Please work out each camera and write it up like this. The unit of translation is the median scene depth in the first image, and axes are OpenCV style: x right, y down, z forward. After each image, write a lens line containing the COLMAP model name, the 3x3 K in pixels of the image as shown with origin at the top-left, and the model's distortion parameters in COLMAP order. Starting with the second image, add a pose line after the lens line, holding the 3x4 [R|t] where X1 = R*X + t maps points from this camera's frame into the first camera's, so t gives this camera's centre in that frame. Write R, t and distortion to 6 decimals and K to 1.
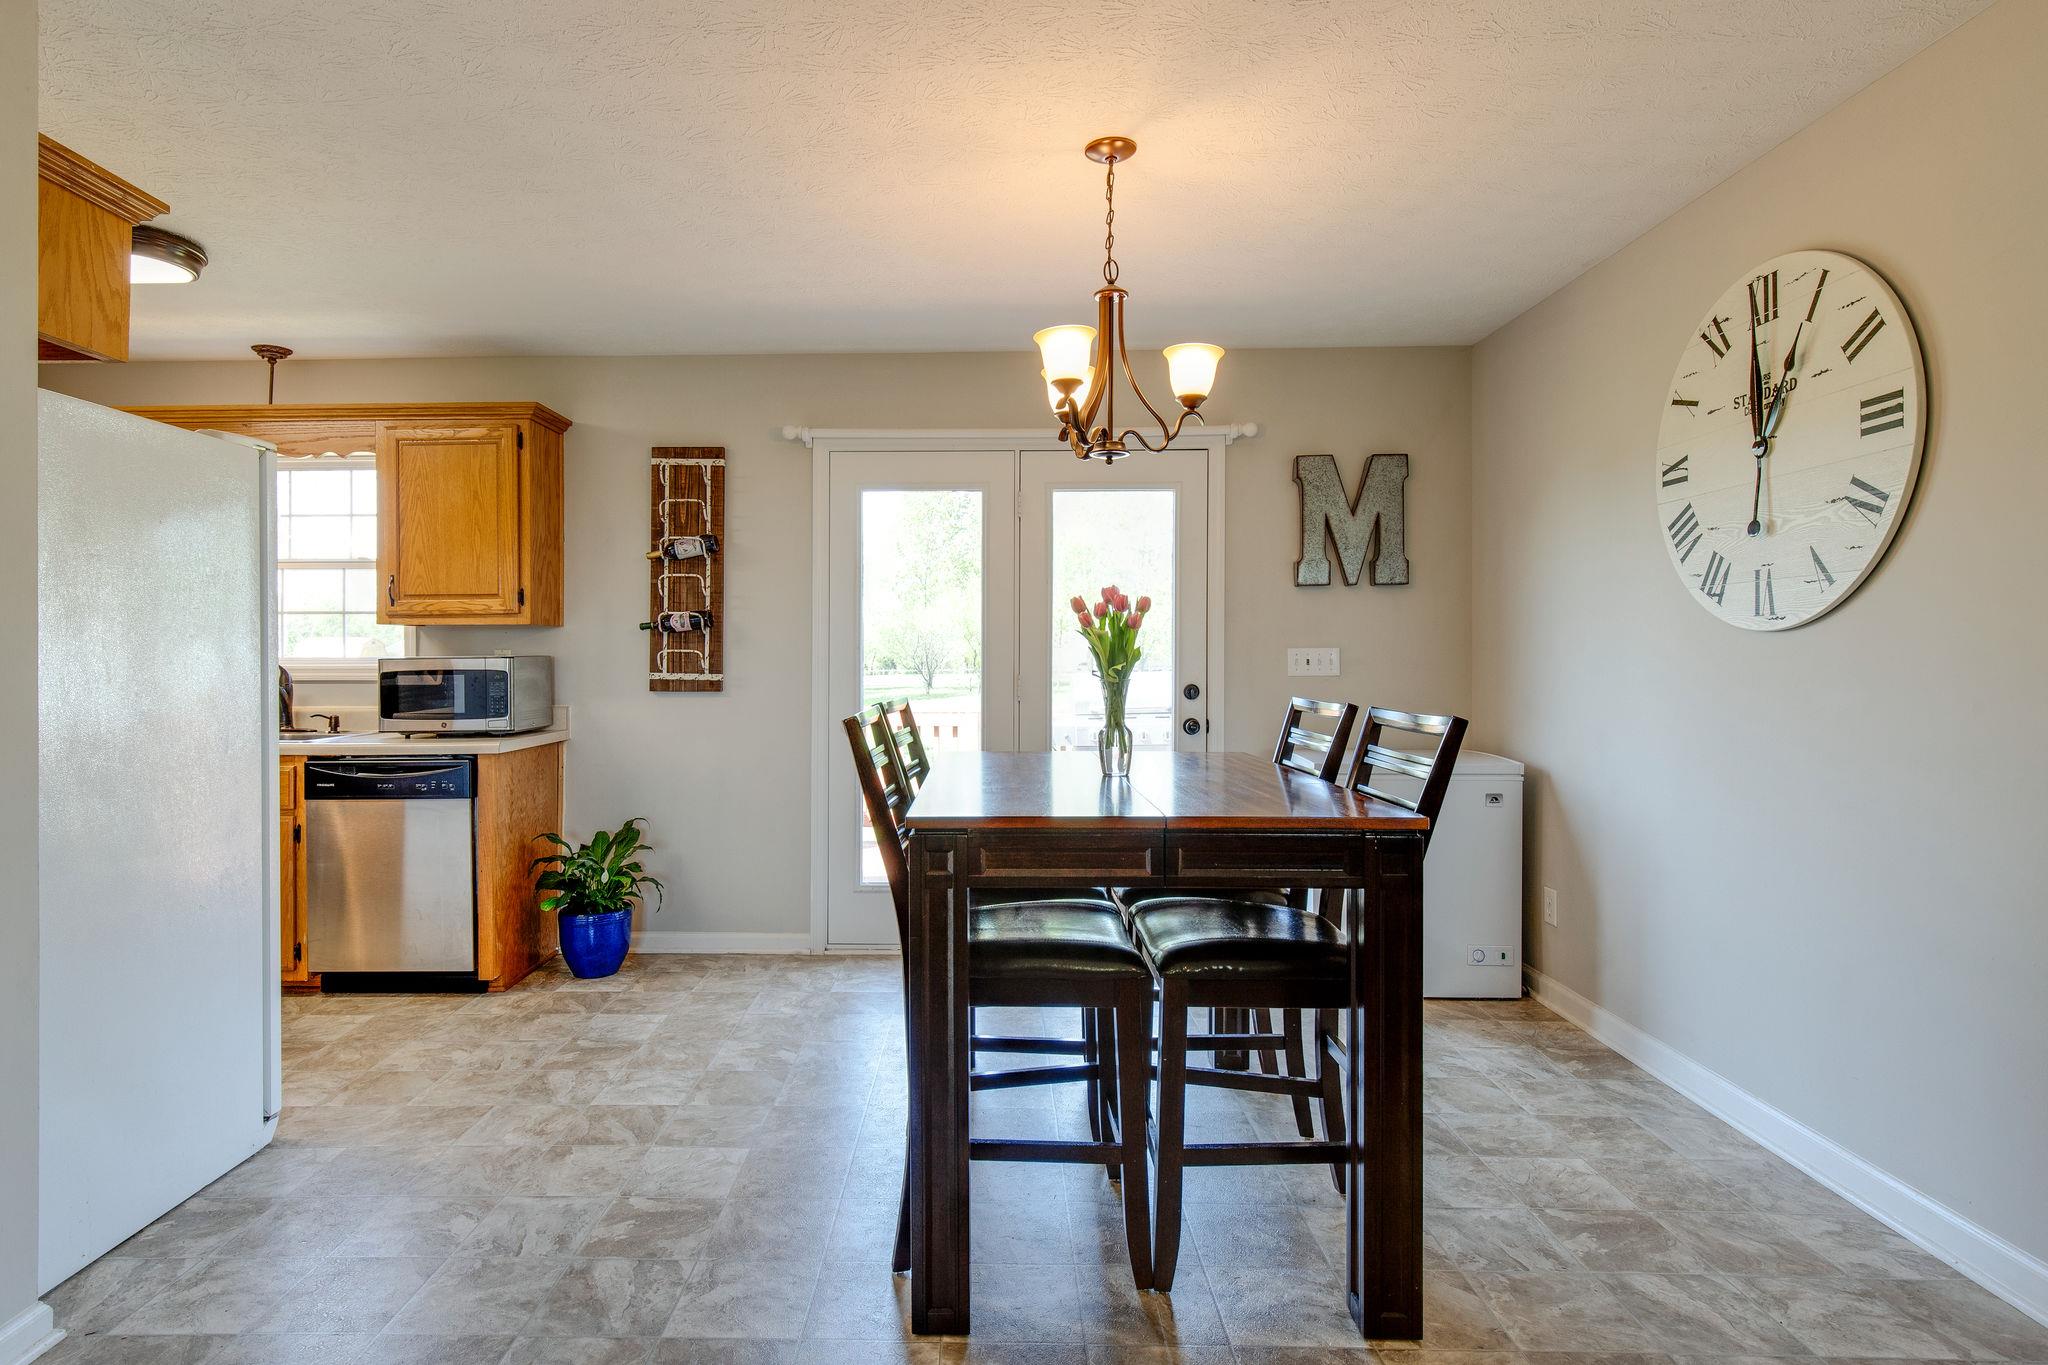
lens RADIAL K [[1105.5, 0, 982.4], [0, 1105.5, 655.7], [0, 0, 1]] dist [0.001077, -0.005607]
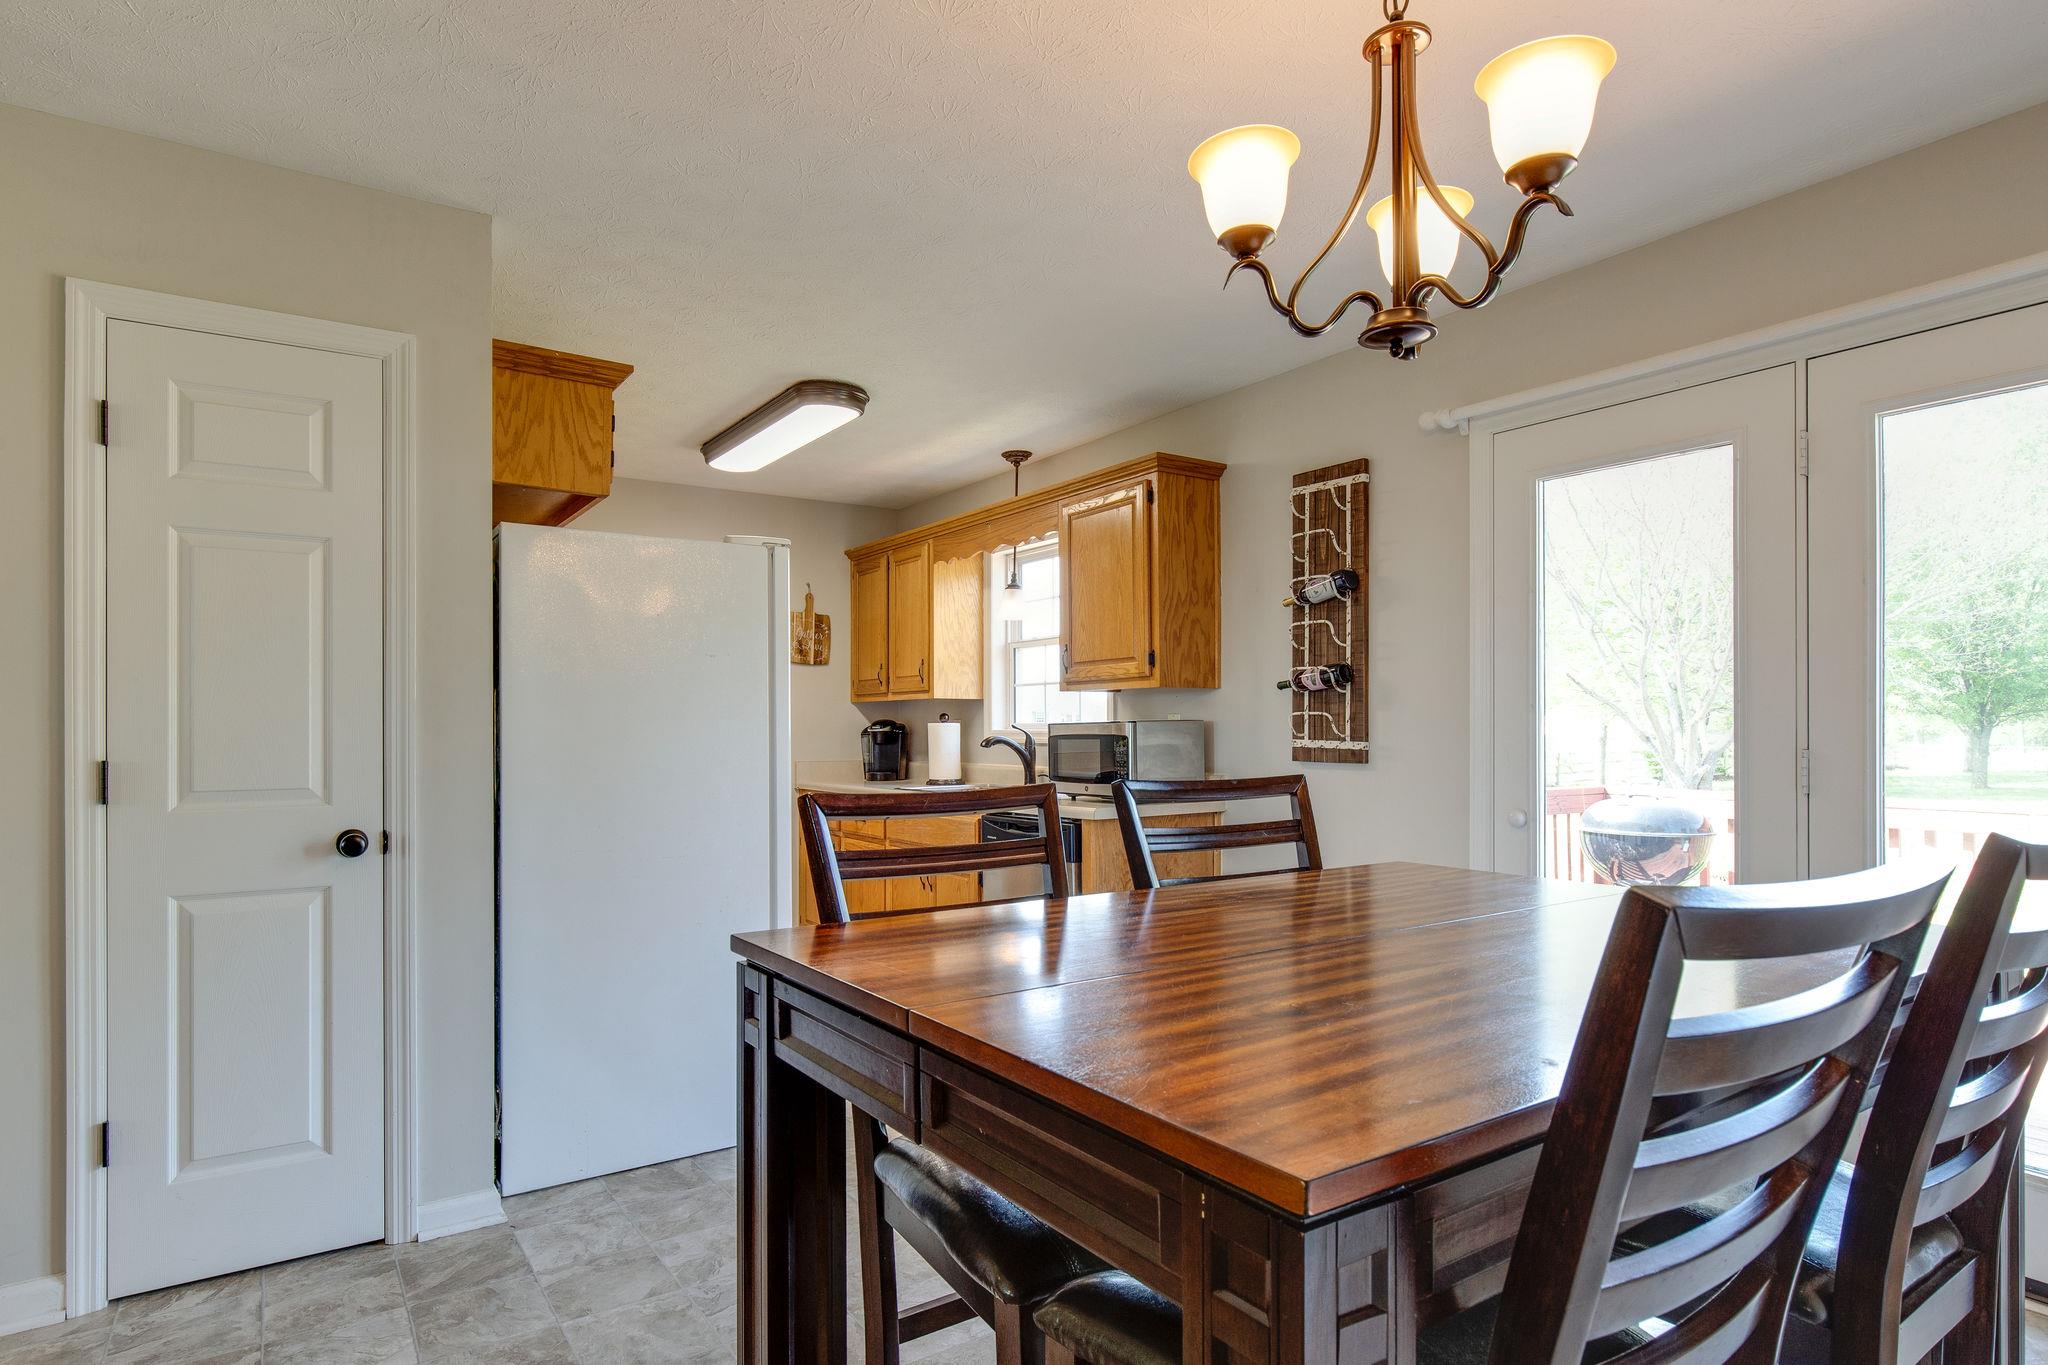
lens RADIAL K [[1105.5, 0, 982.3], [0, 1105.5, 718.2], [0, 0, 1]] dist [0.001077, -0.005607]
pose [[0.547666, -0.008321, -0.836656, 0.301074], [0.003072, 0.999964, -0.007934, 0.005319], [0.836691, 0.001775, 0.547672, 0.353094]]
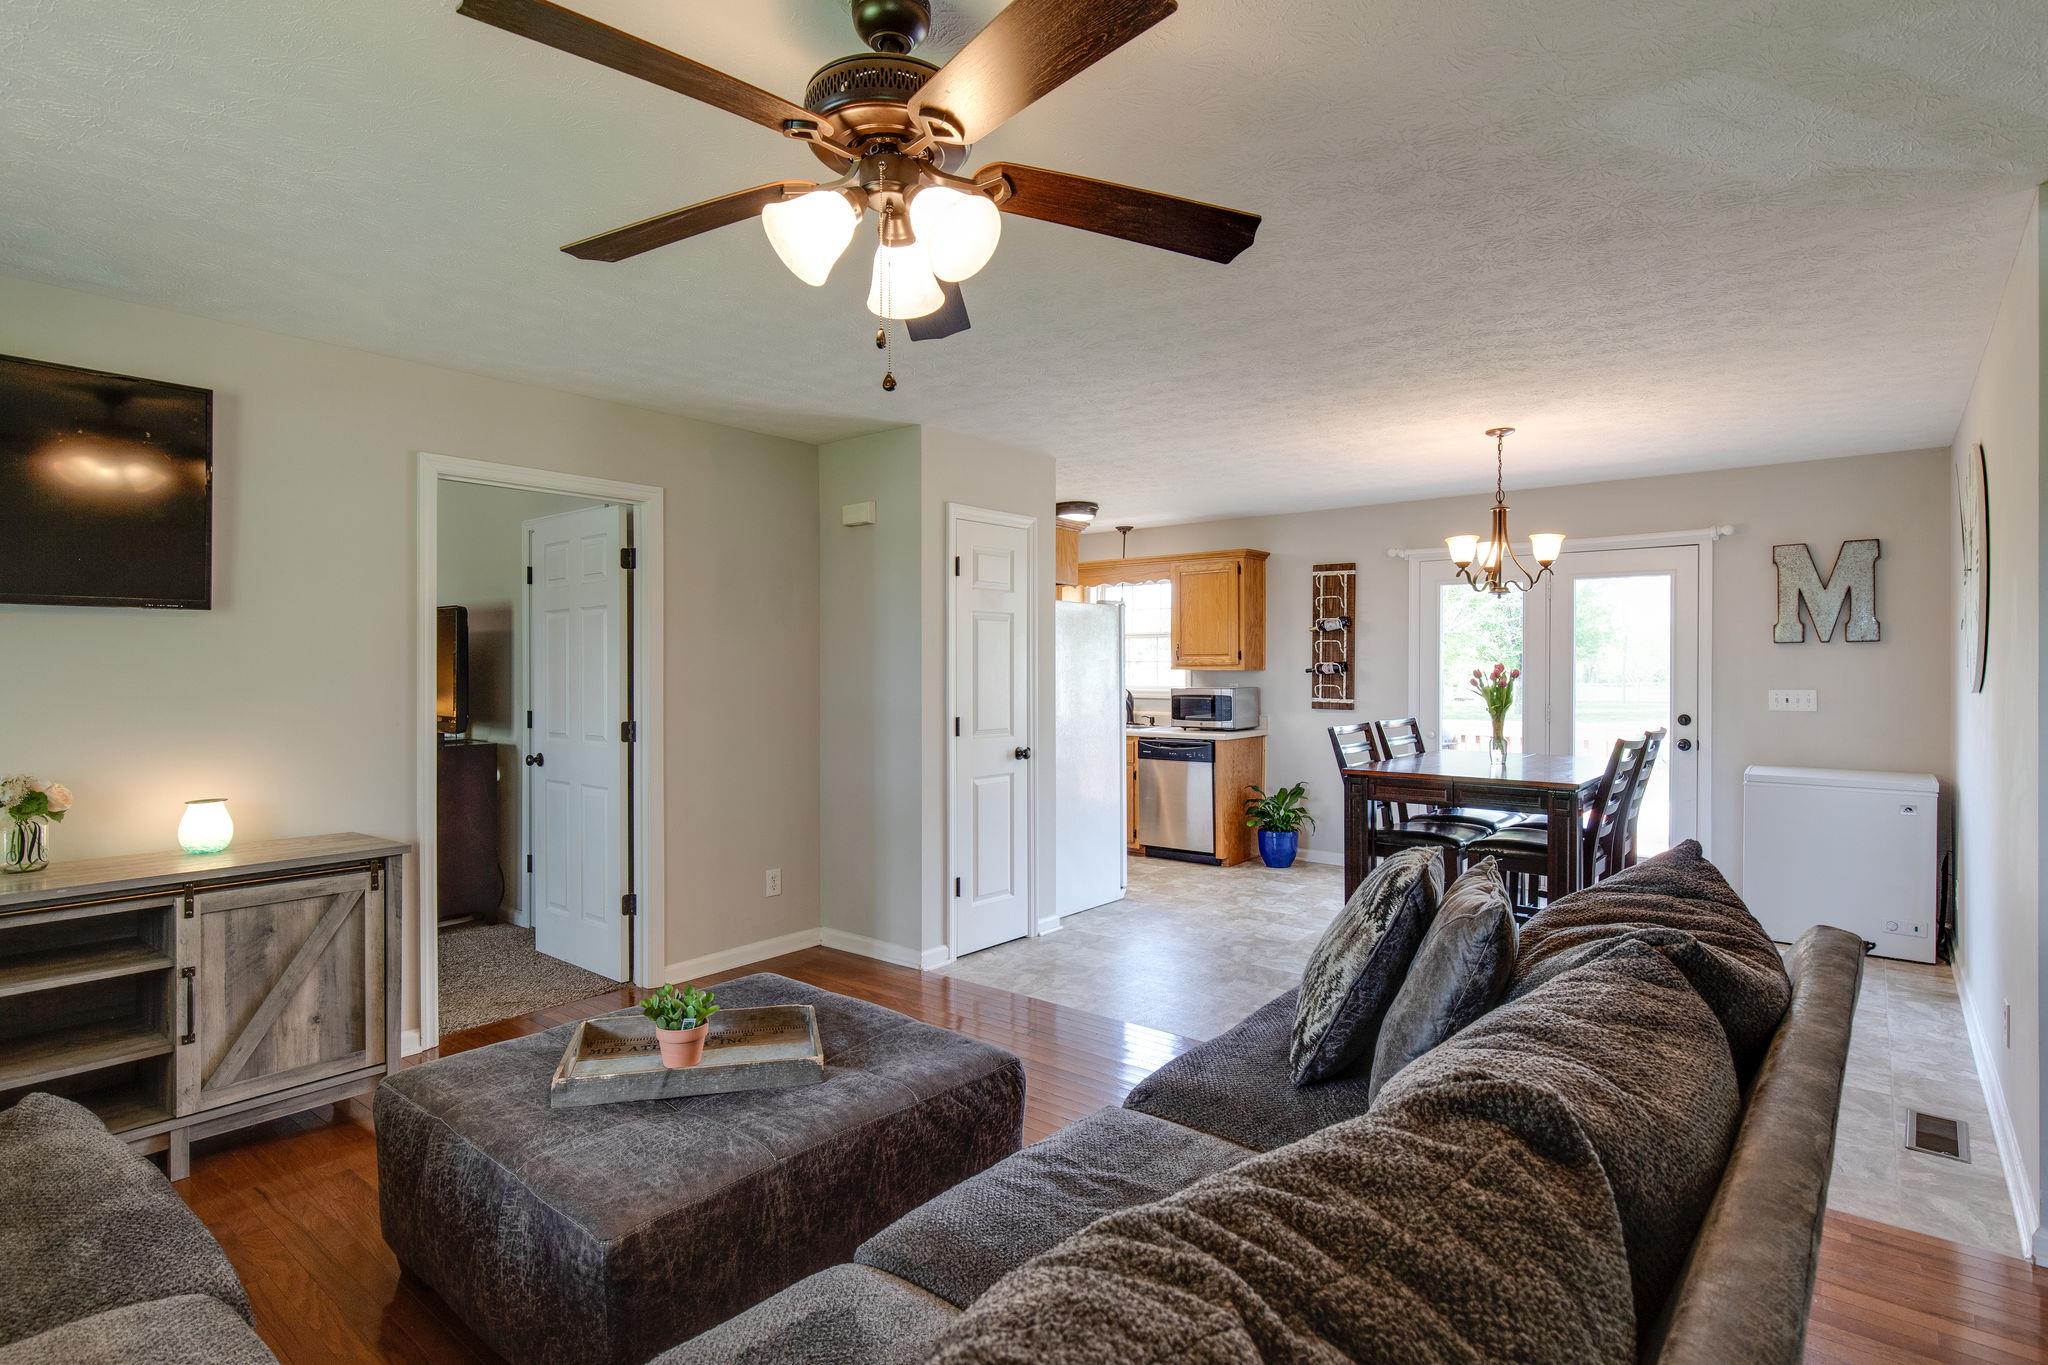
lens RADIAL K [[1105.5, 0, 1004.4], [0, 1105.5, 662.5], [0, 0, 1]] dist [0.001077, -0.005607]
pose [[0.777470, 0.001545, -0.628918, 0.429017], [-0.000462, 0.999998, 0.001886, -0.044835], [0.628920, -0.001176, 0.777469, -0.664510]]
